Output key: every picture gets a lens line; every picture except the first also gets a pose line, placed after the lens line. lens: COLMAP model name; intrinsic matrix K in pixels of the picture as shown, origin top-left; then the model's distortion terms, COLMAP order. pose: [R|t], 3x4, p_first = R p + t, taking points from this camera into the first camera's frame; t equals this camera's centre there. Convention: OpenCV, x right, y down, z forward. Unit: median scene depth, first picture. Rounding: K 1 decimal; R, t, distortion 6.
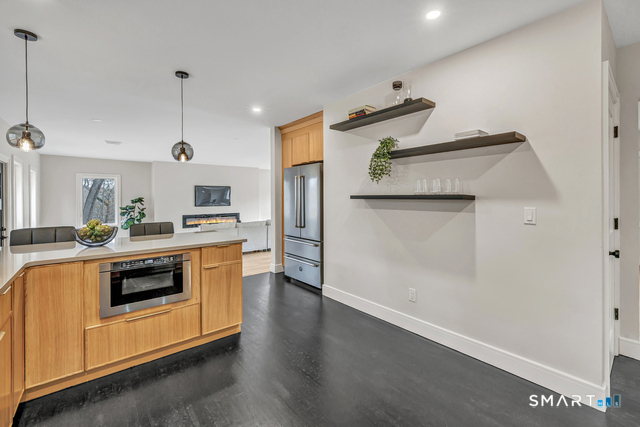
lens RADIAL K [[276.5, 0, 323.4], [0, 276.5, 197.7], [0, 0, 1]] dist [-0.000300, -0.000048]
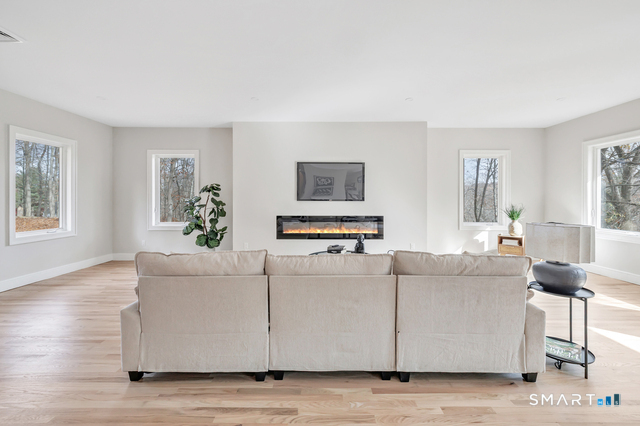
lens RADIAL K [[286.0, 0, 322.5], [0, 286.0, 198.7], [0, 0, 1]] dist [0.000134, 0.000066]
pose [[0.770370, 0.007468, -0.637553, -0.079953], [-0.005987, 0.999972, 0.004479, 0.029452], [0.637569, 0.000366, 0.770393, 0.697380]]
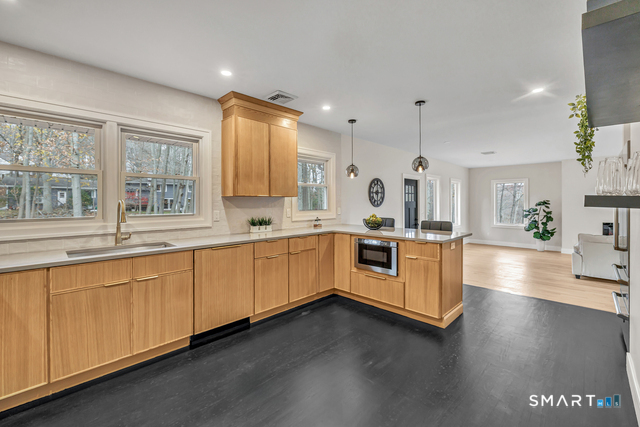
lens RADIAL K [[274.0, 0, 320.5], [0, 274.0, 202.3], [0, 0, 1]] dist [-0.000548, -0.000108]
pose [[0.089412, 0.006418, -0.995974, 0.224533], [0.001447, 0.999977, 0.006573, -0.000798], [0.995994, -0.002029, 0.089400, 0.143452]]
